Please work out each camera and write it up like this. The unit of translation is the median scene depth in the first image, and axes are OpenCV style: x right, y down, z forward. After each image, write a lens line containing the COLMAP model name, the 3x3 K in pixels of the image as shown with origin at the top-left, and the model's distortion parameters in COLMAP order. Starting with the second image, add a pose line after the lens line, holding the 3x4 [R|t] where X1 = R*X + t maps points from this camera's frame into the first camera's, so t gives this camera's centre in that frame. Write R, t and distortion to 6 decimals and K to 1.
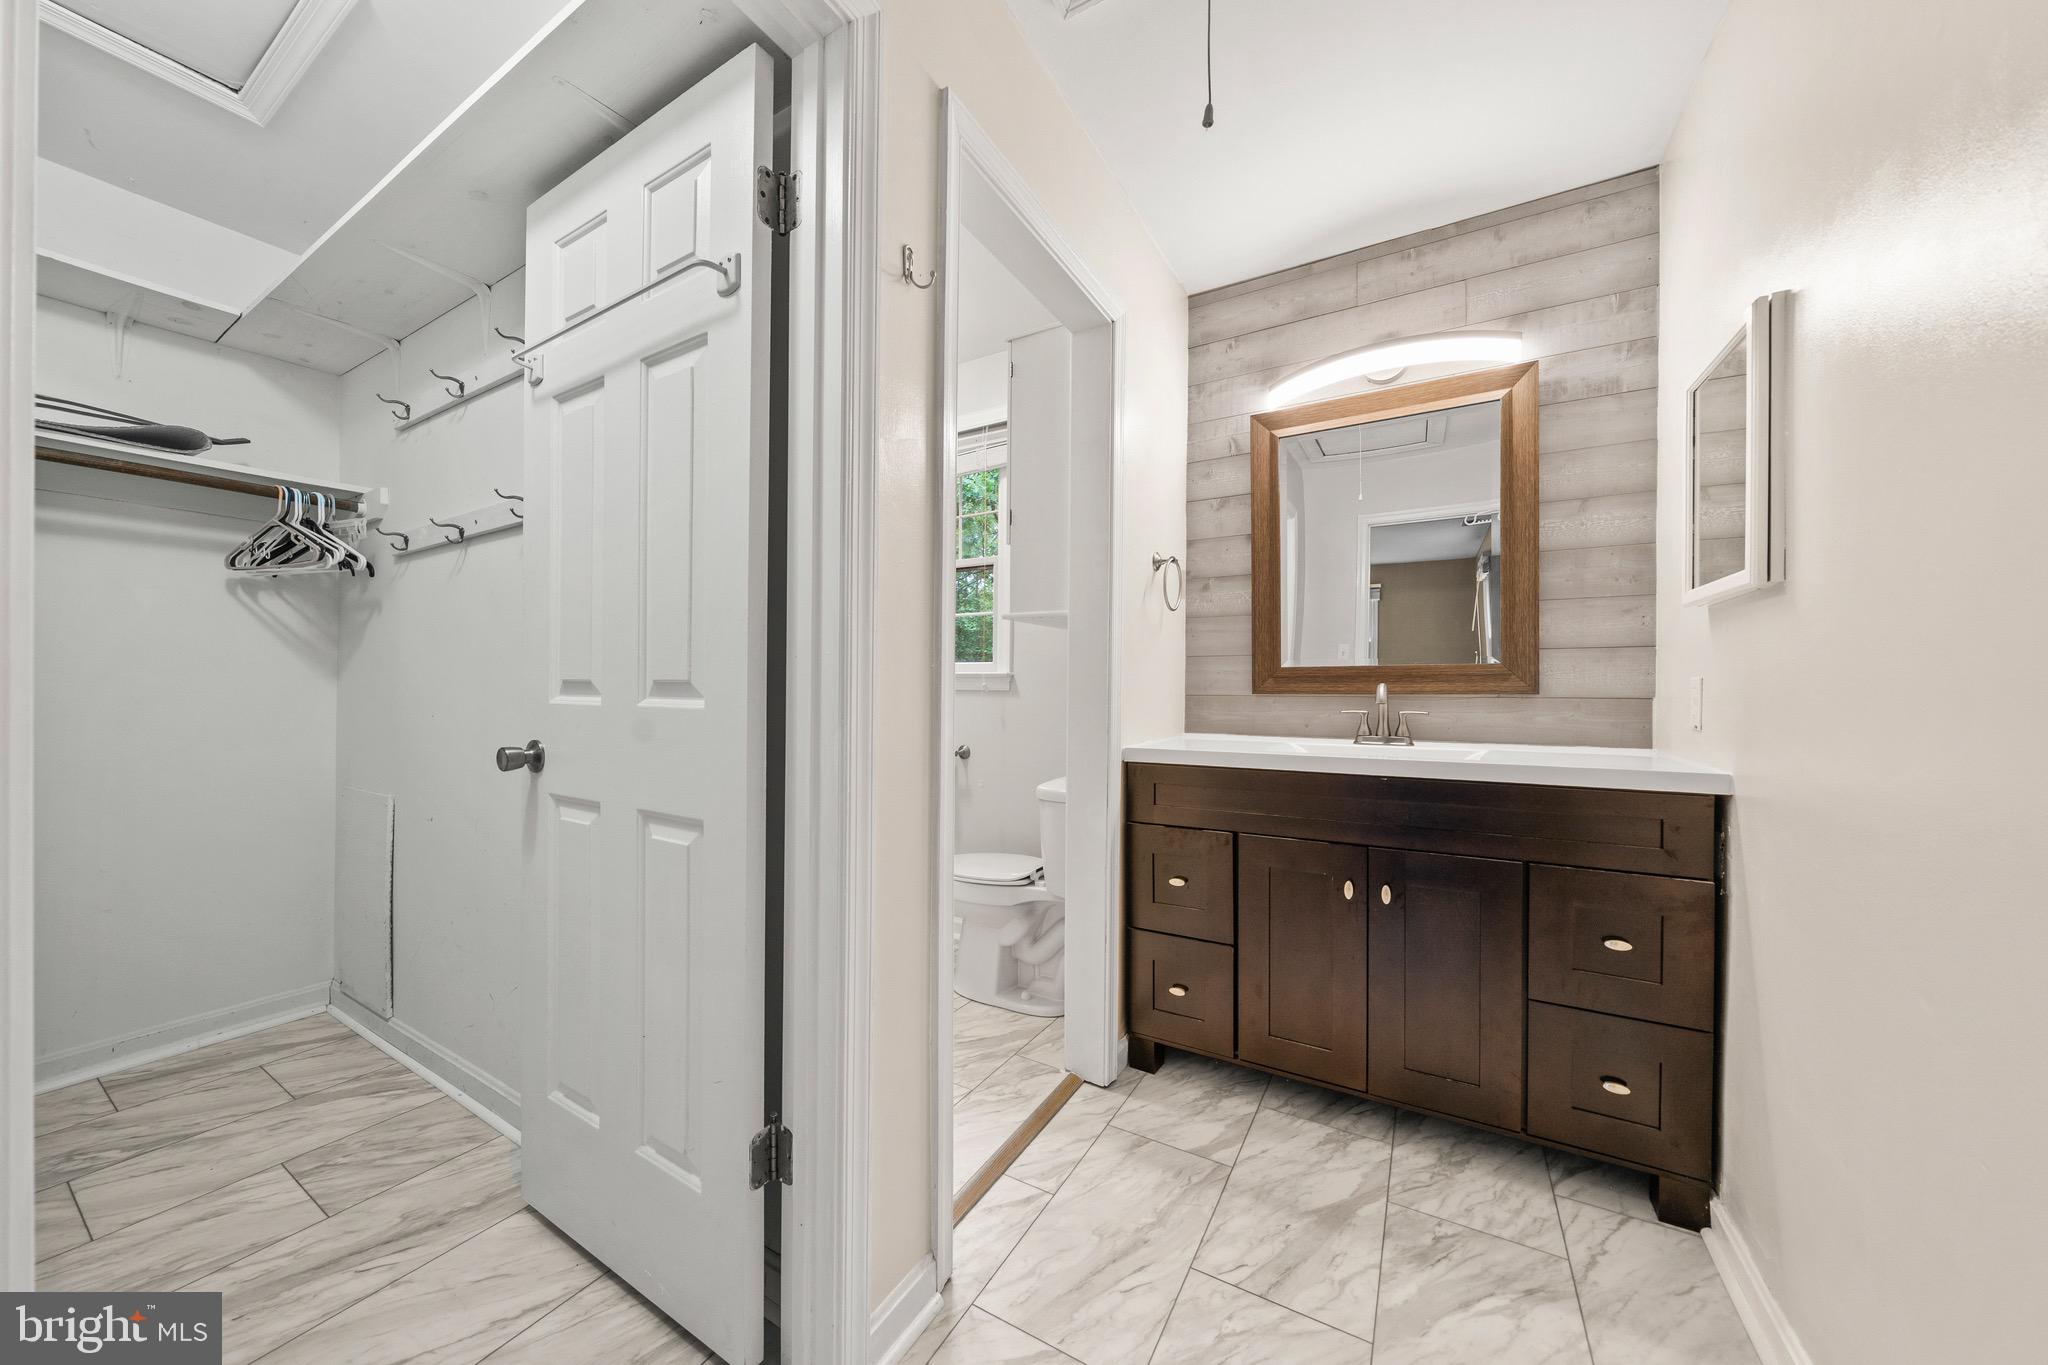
lens RADIAL K [[716.9, 0, 1028.7], [0, 716.9, 687.9], [0, 0, 1]] dist [-0.008431, 0.000817]
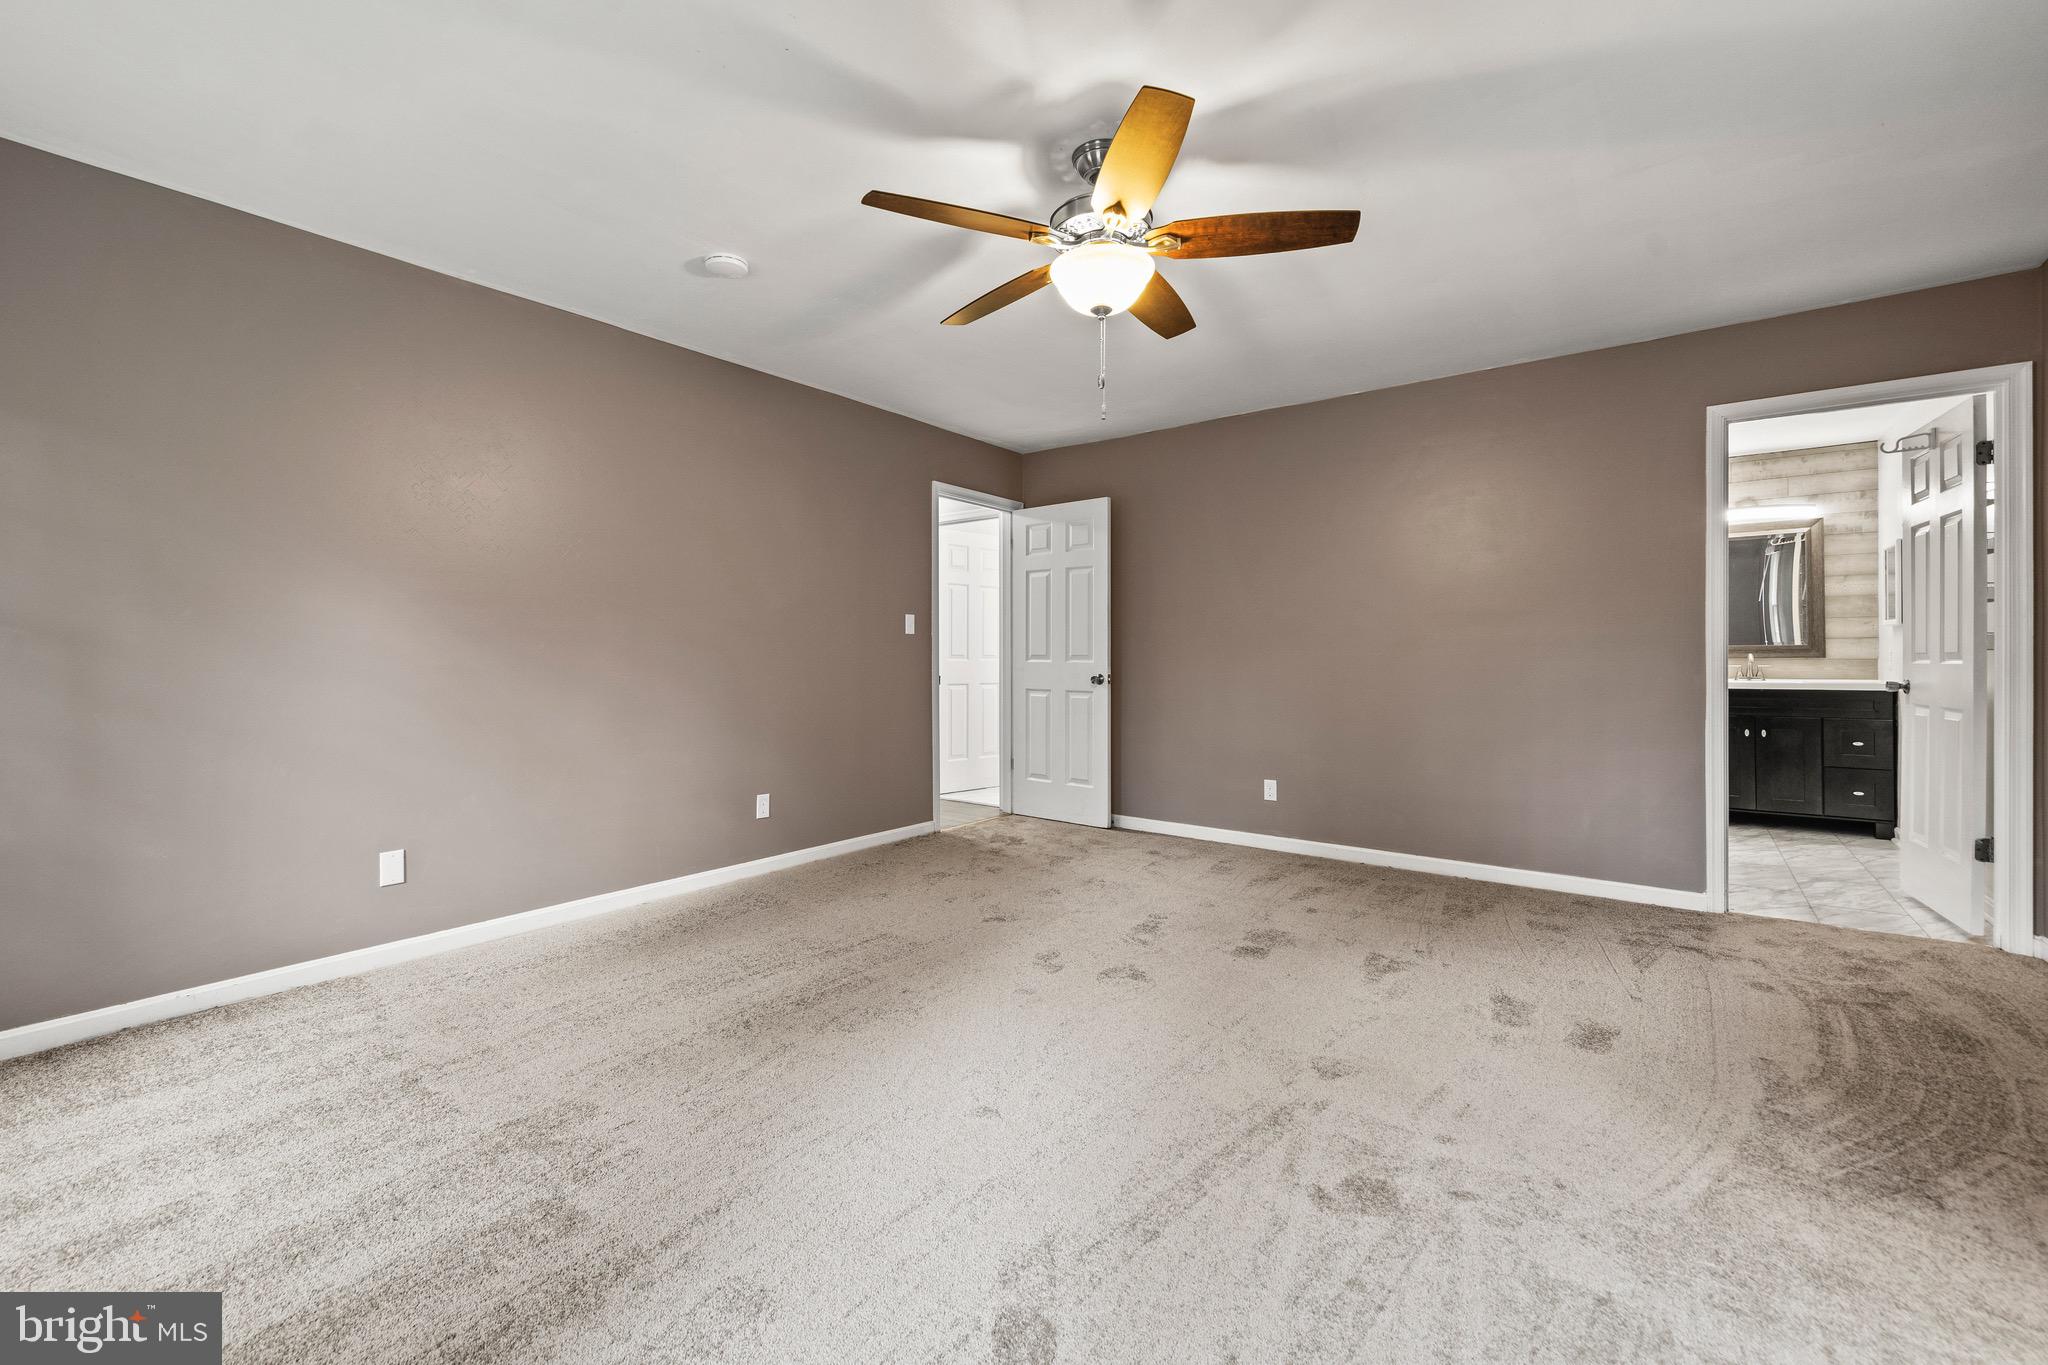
lens RADIAL K [[863.6, 0, 1024.0], [0, 863.6, 655.3], [0, 0, 1]] dist [-0.000198, 0.000138]
pose [[0.991628, -0.014881, -0.128267, -1.603409], [0.014518, 0.999888, -0.003771, -0.027442], [0.128309, 0.001877, 0.991733, -2.249840]]
